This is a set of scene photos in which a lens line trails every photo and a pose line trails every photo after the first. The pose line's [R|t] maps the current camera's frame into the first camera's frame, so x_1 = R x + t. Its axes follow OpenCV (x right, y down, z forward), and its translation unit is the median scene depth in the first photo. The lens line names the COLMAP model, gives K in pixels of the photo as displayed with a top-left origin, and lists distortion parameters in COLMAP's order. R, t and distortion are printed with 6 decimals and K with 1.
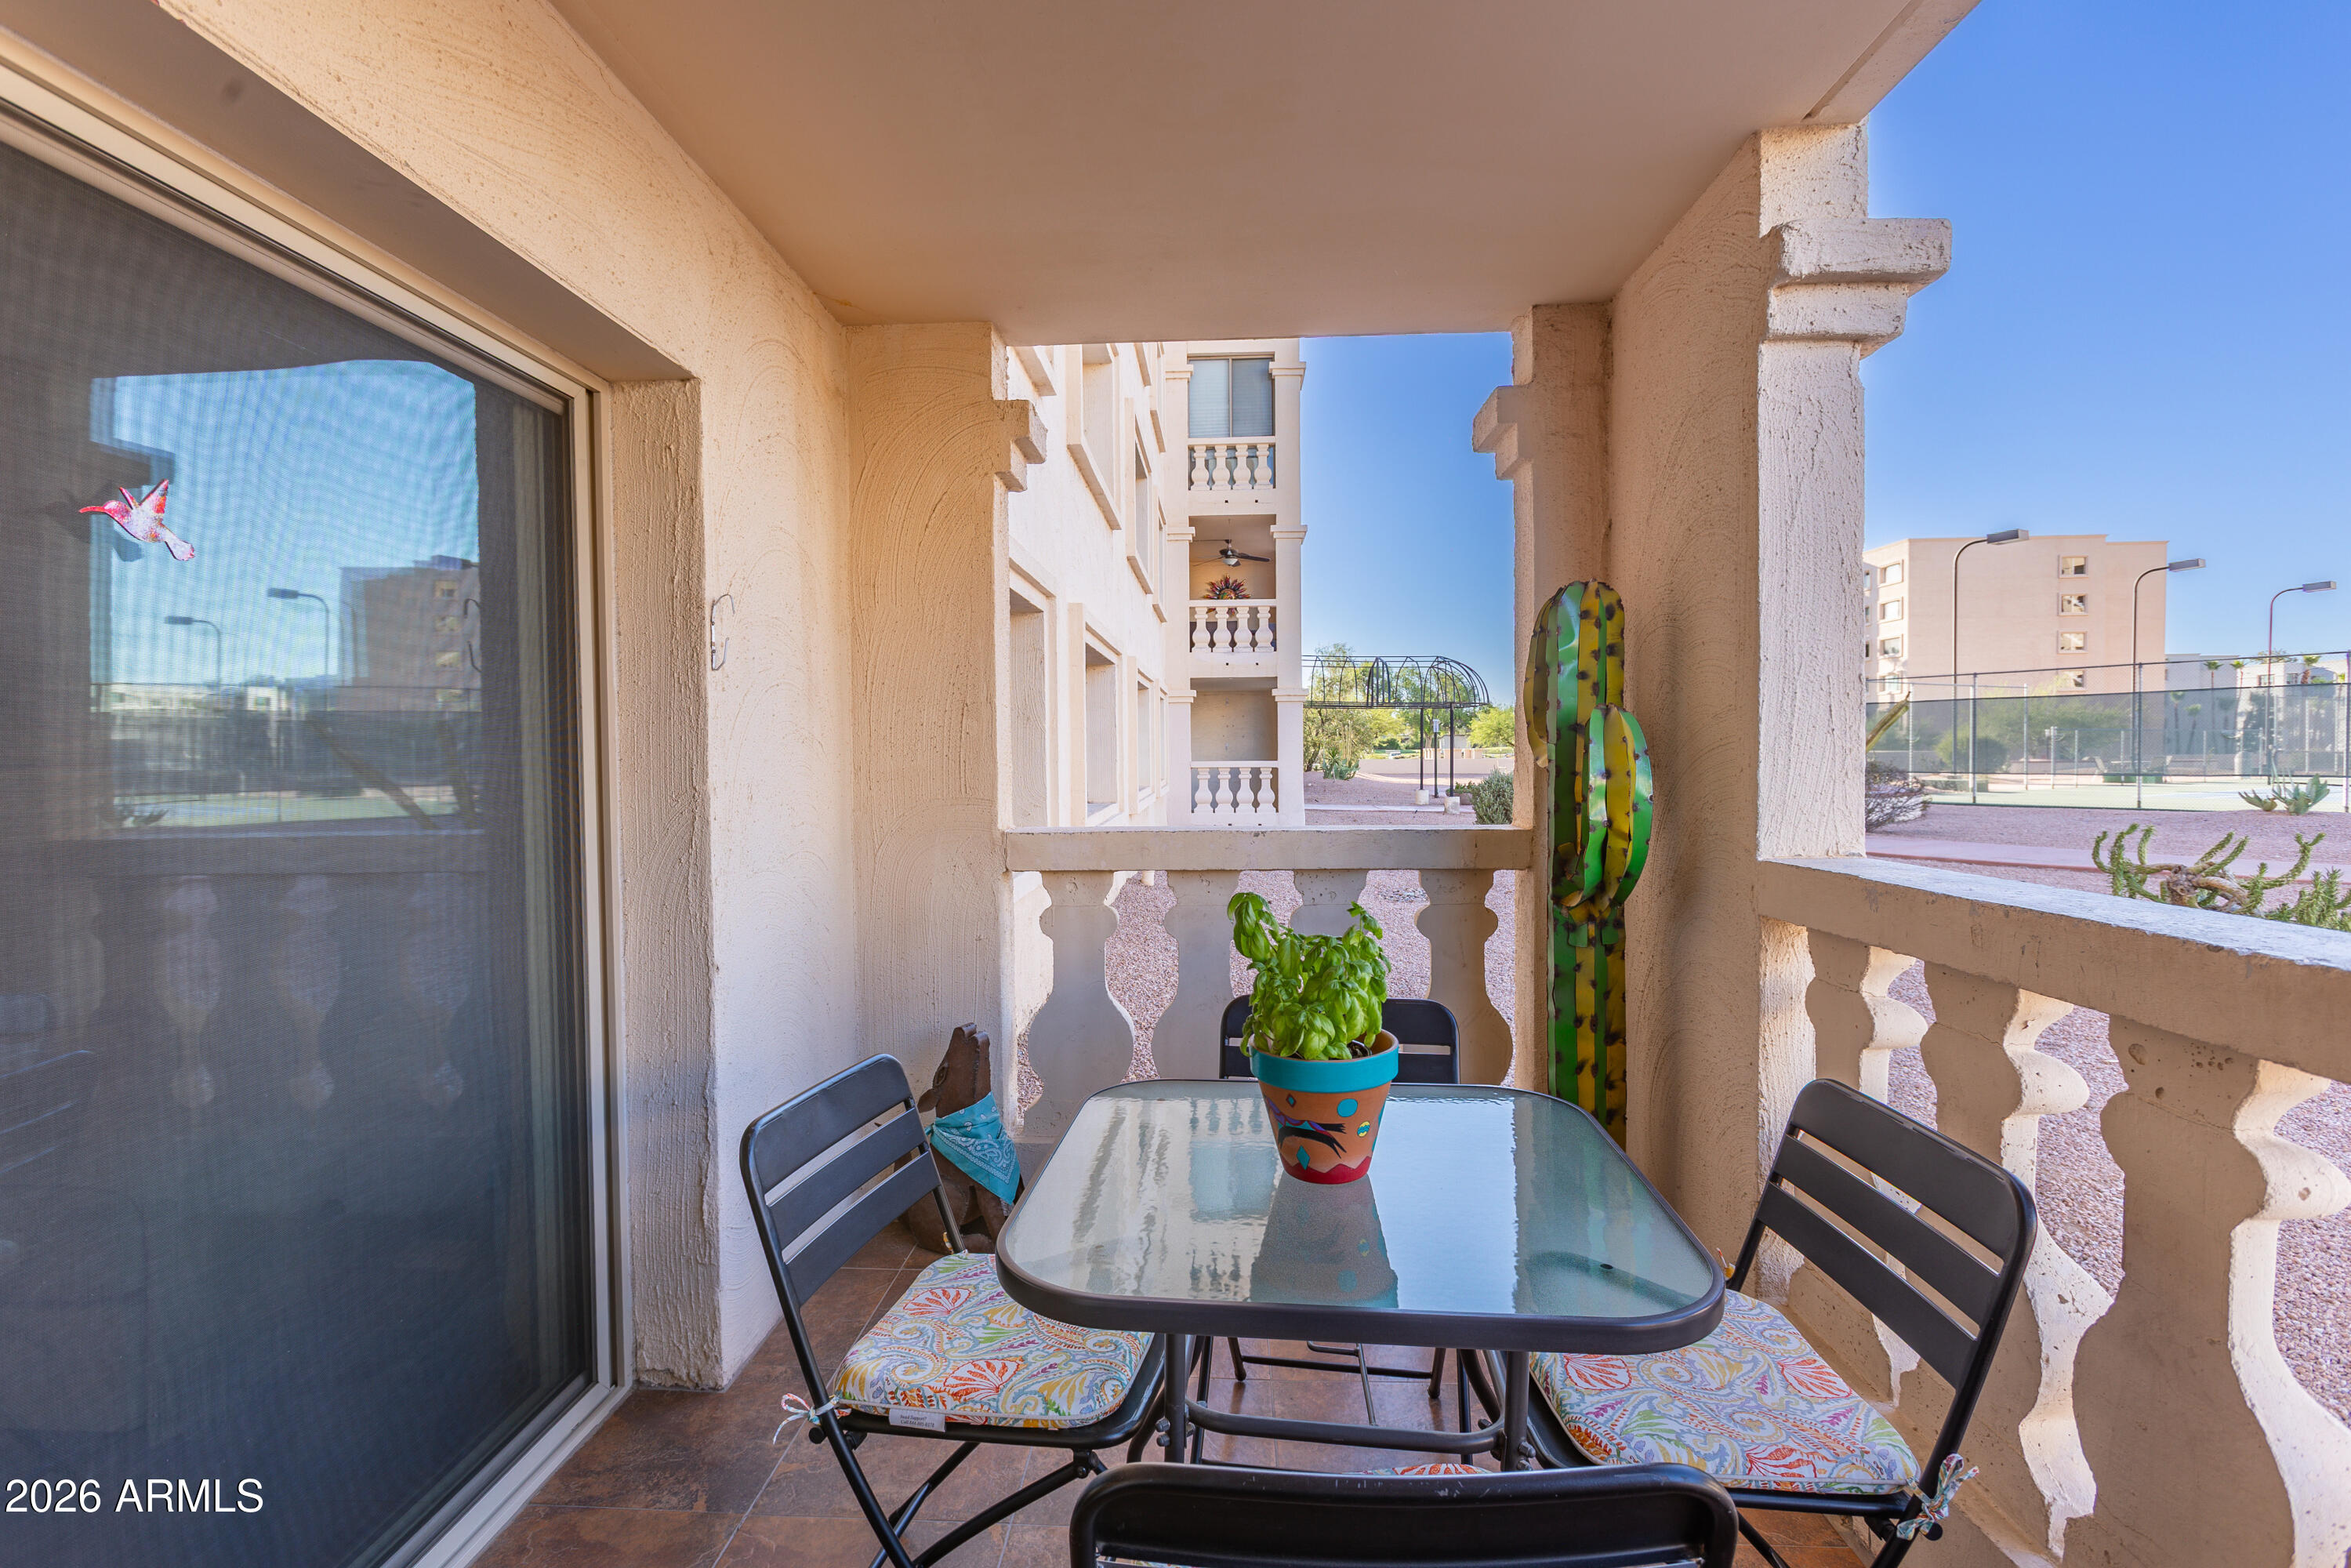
lens RADIAL K [[1116.7, 0, 1163.3], [0, 1116.7, 775.6], [0, 0, 1]] dist [-0.025085, 0.022005]
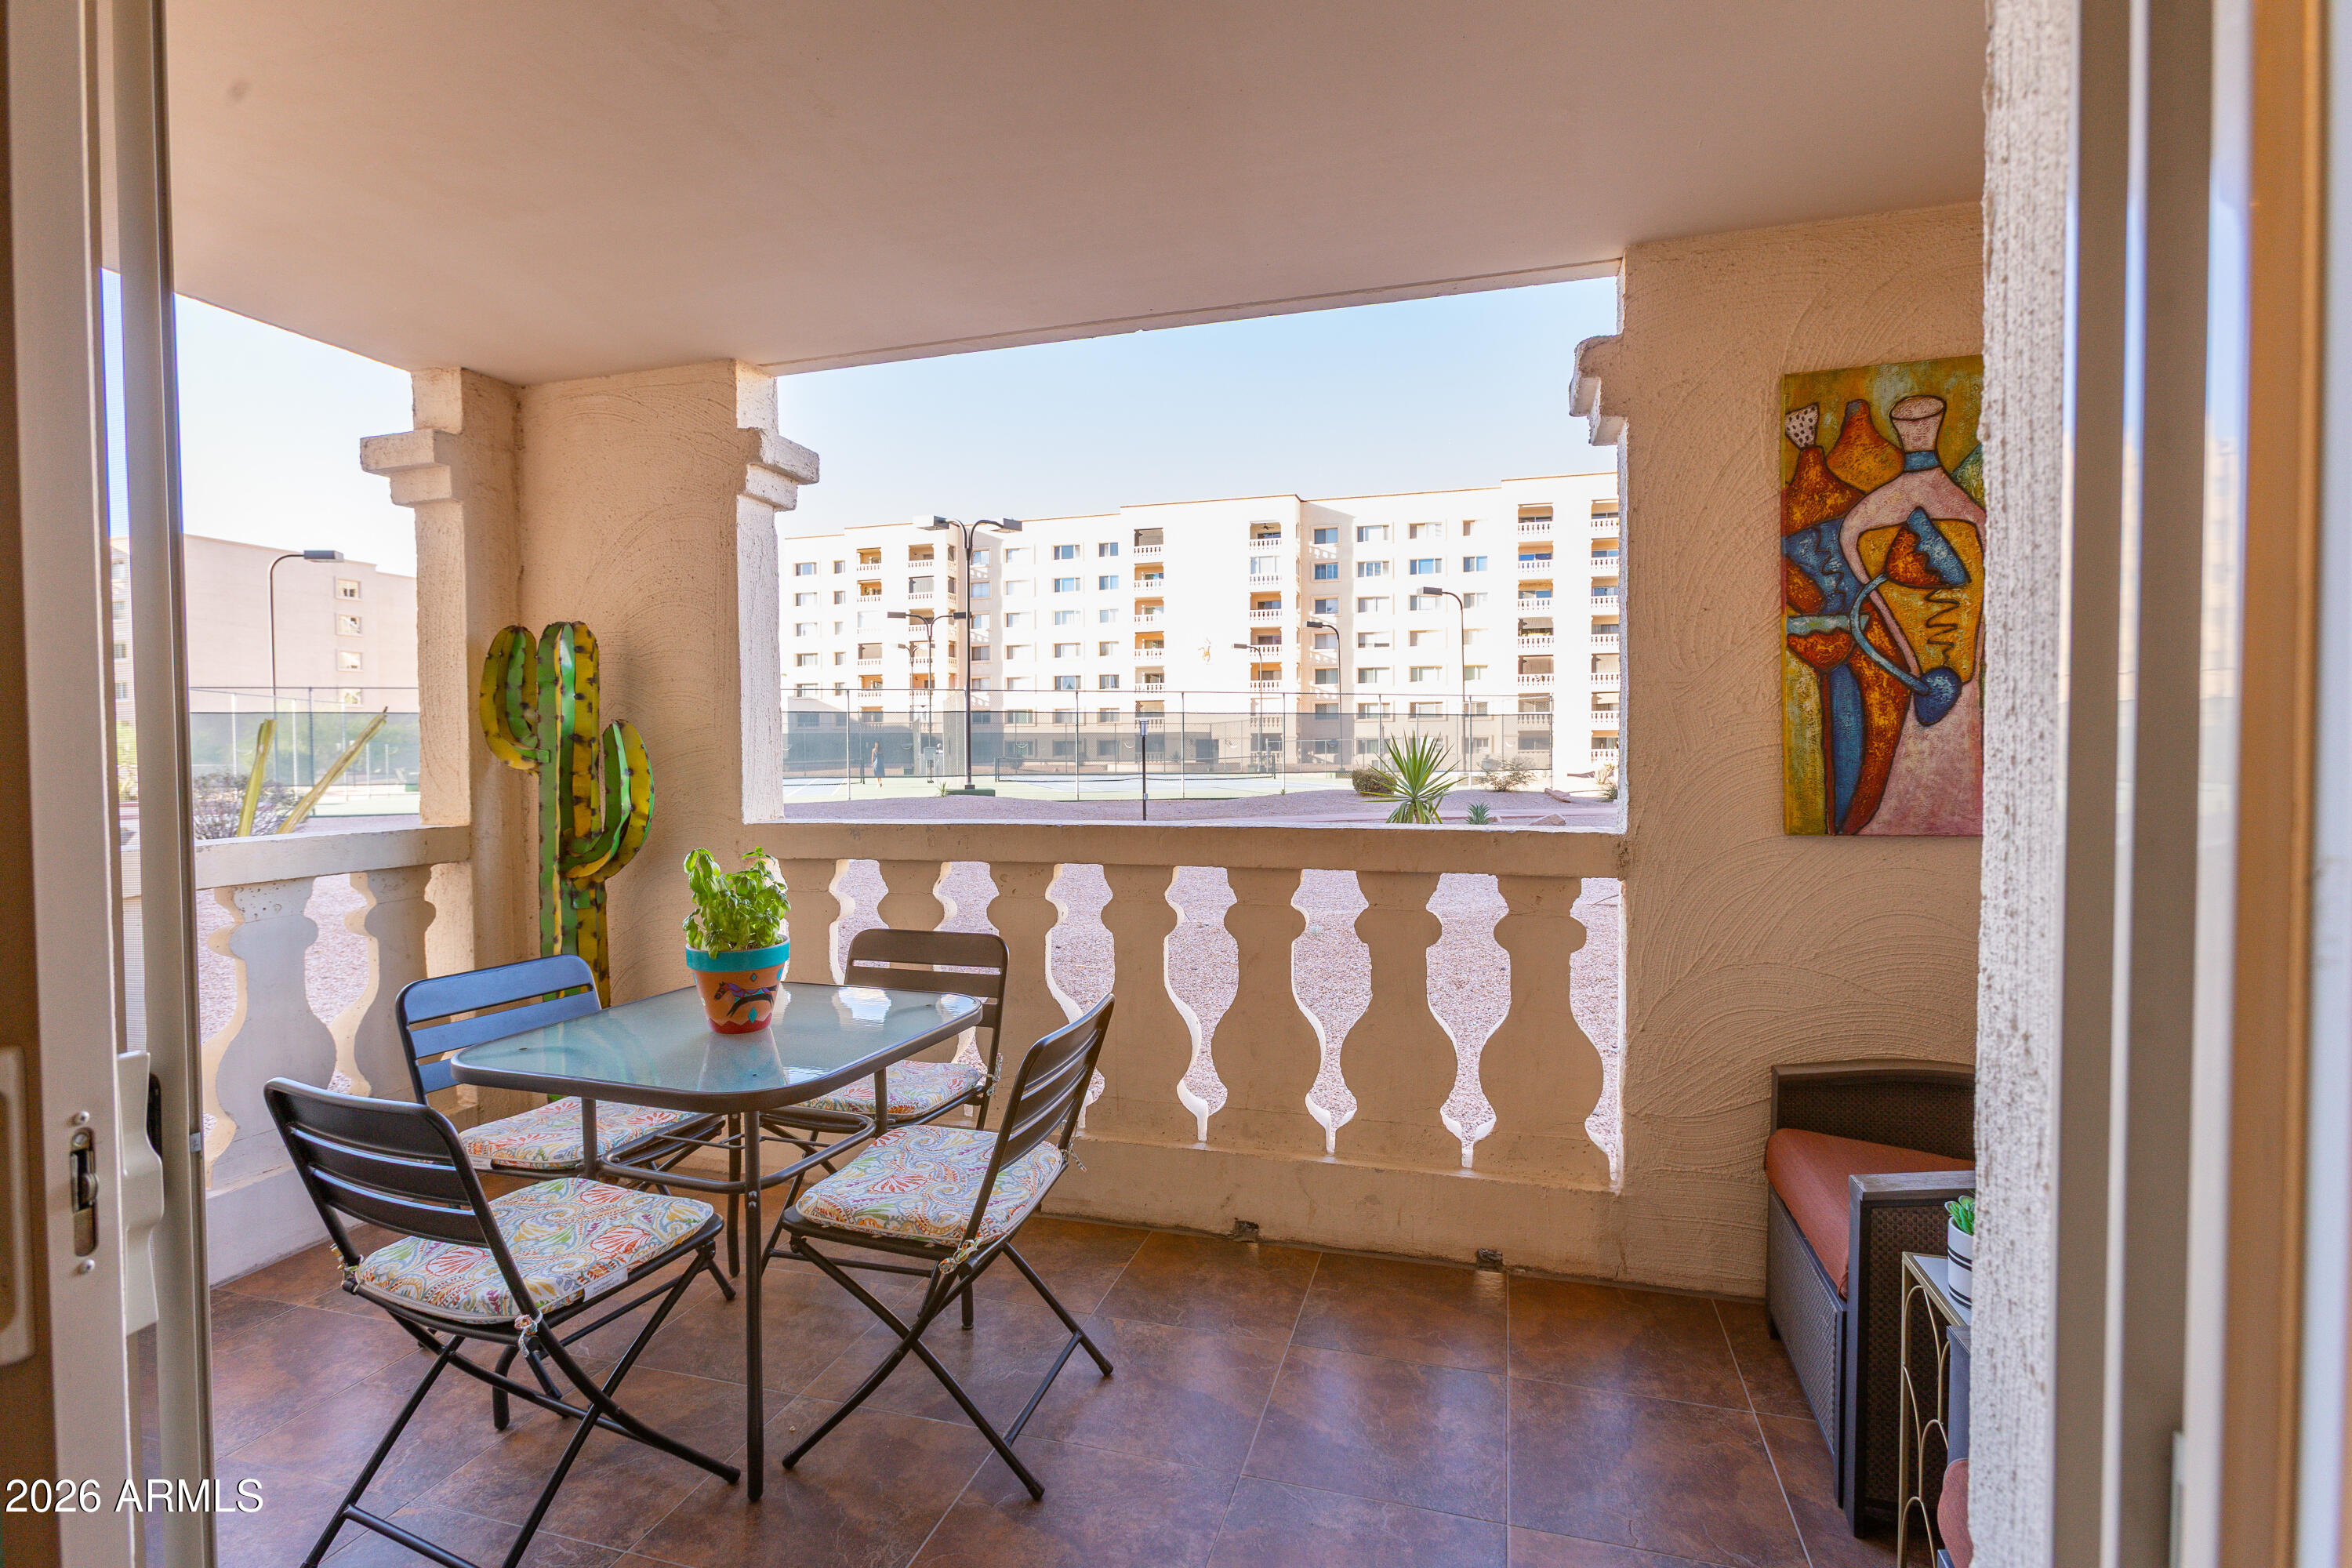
lens RADIAL K [[1117.2, 0, 1163.8], [0, 1117.2, 775.5], [0, 0, 1]] dist [-0.025085, 0.022005]
pose [[0.234119, -0.017450, 0.972051, -0.852863], [0.029223, 0.999513, 0.010904, 0.008454], [-0.971769, 0.025853, 0.234515, 0.054209]]
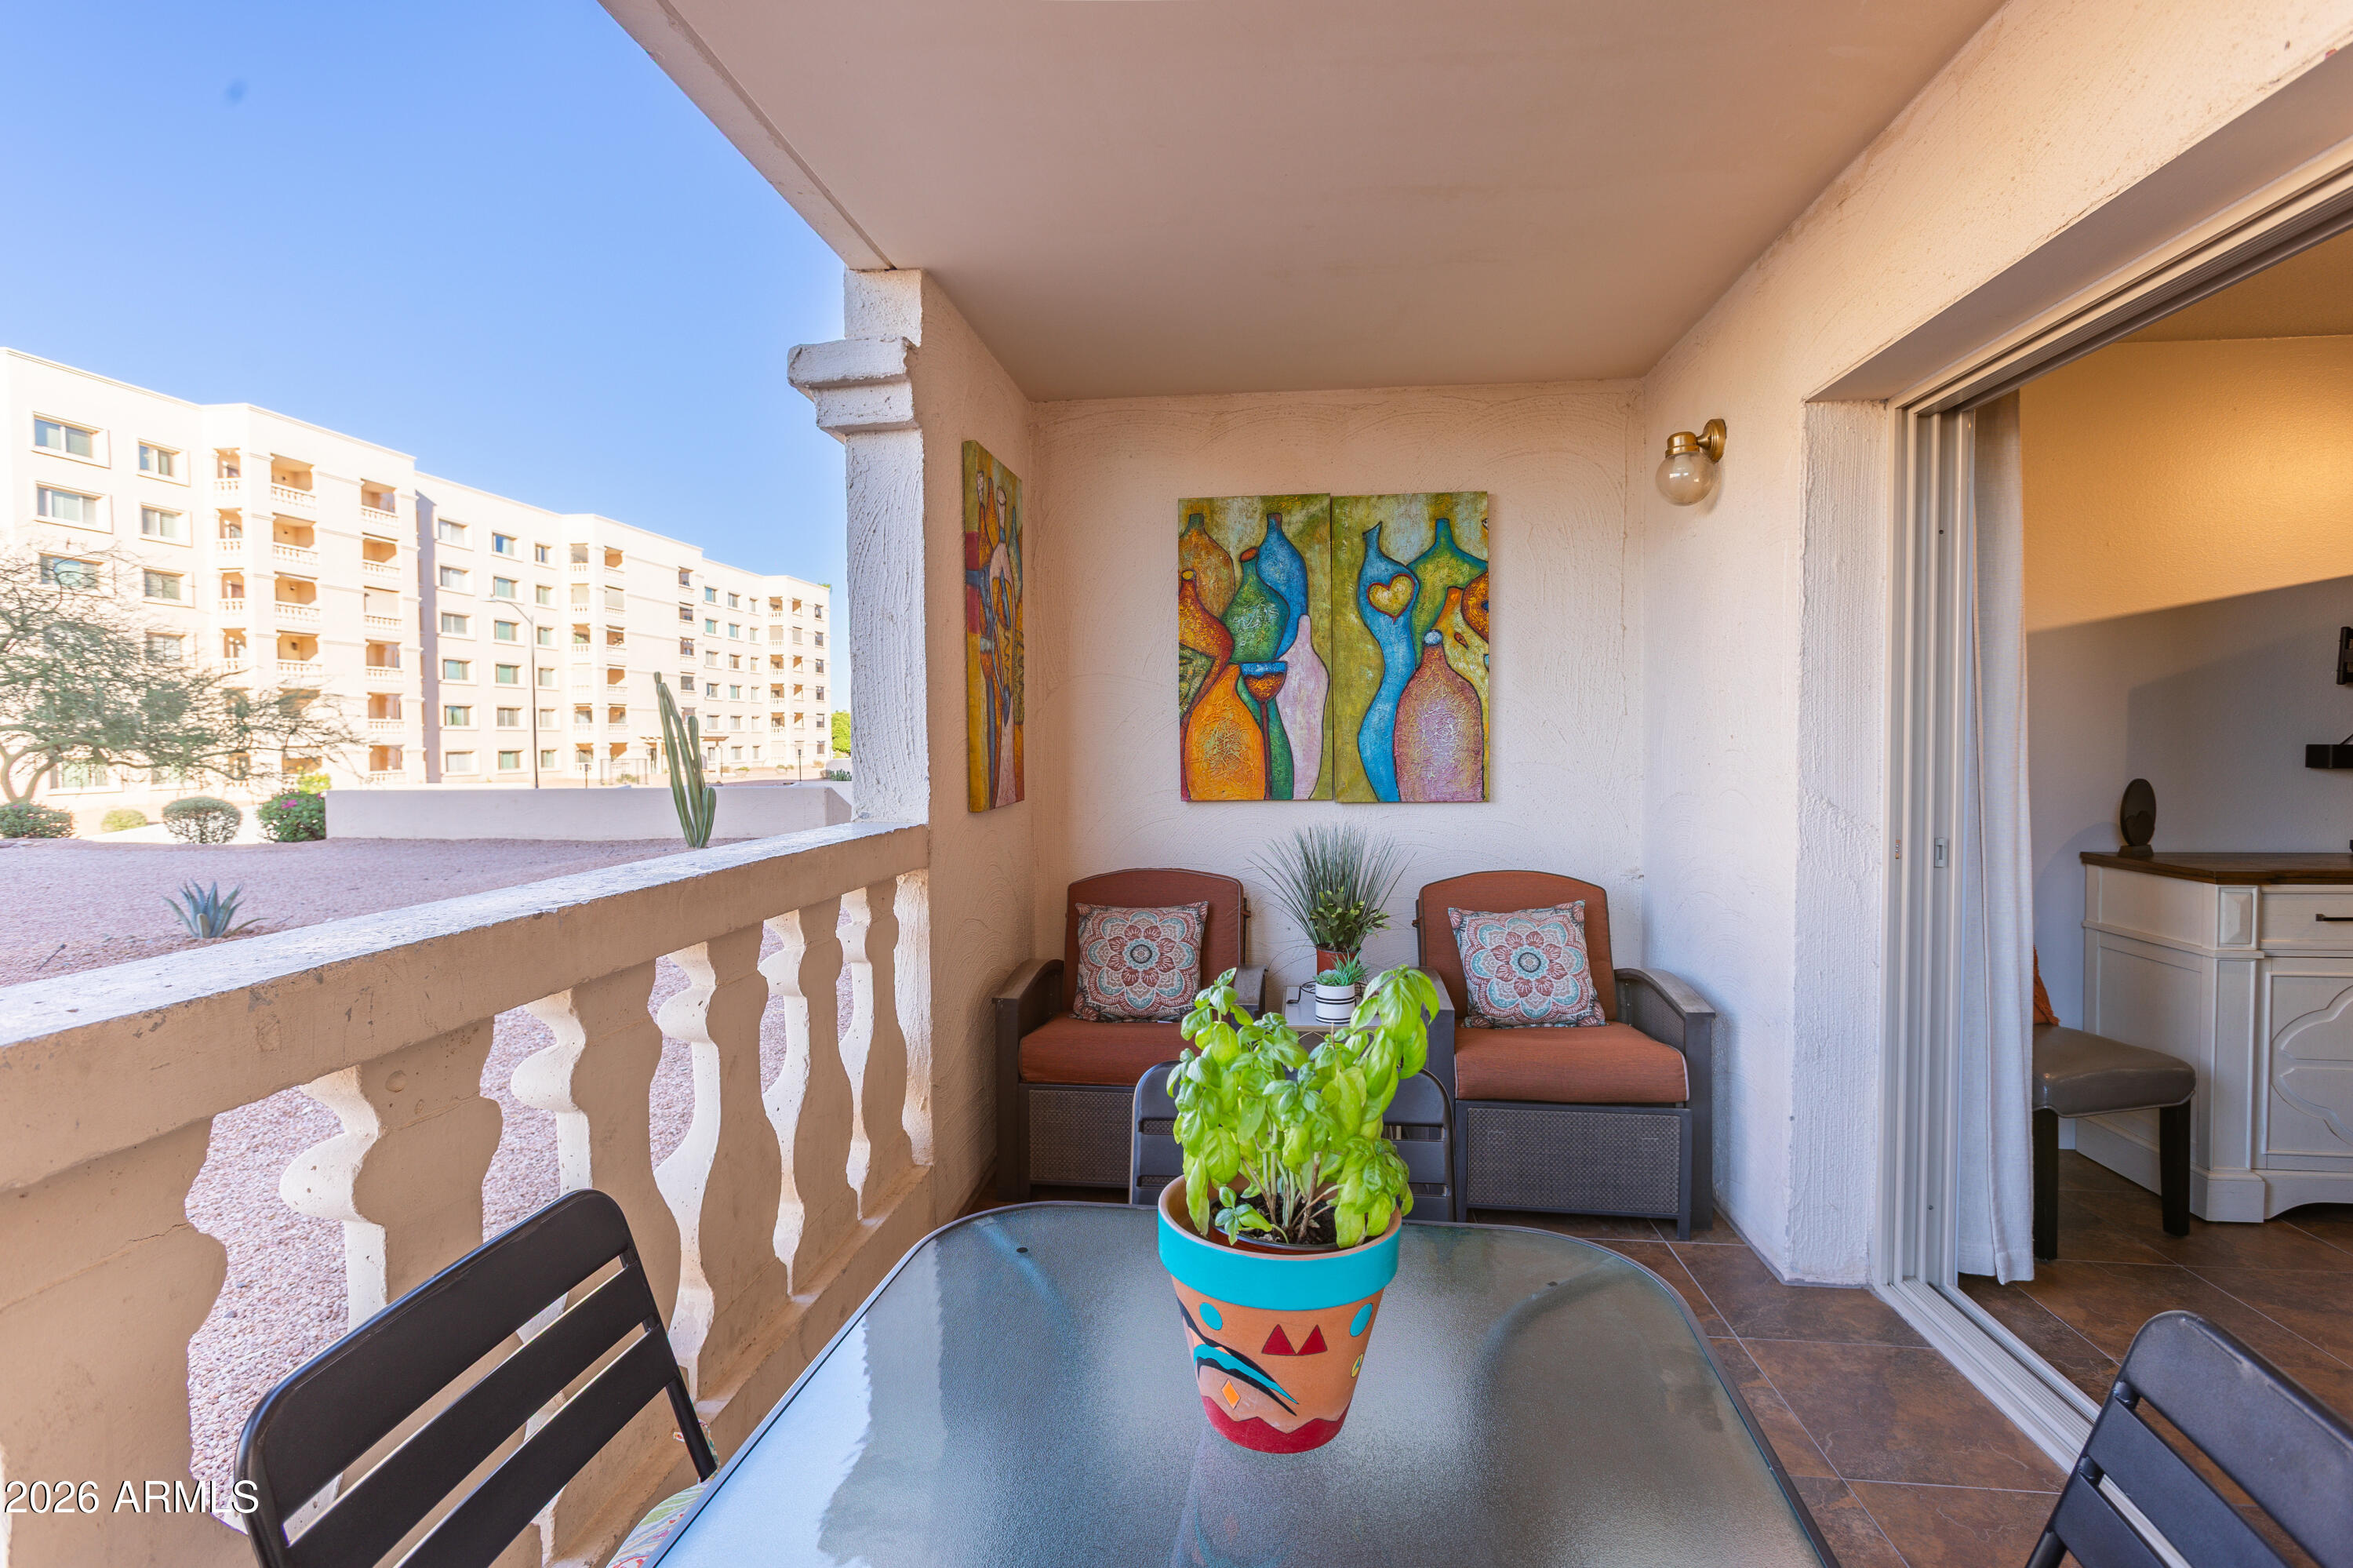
lens RADIAL K [[1117.7, 0, 1164.3], [0, 1117.7, 775.5], [0, 0, 1]] dist [-0.025085, 0.022005]
pose [[-0.998121, 0.022043, 0.057179, 0.116656], [0.025413, 0.997940, 0.058902, -0.023109], [-0.055763, 0.060244, -0.996625, 1.124612]]
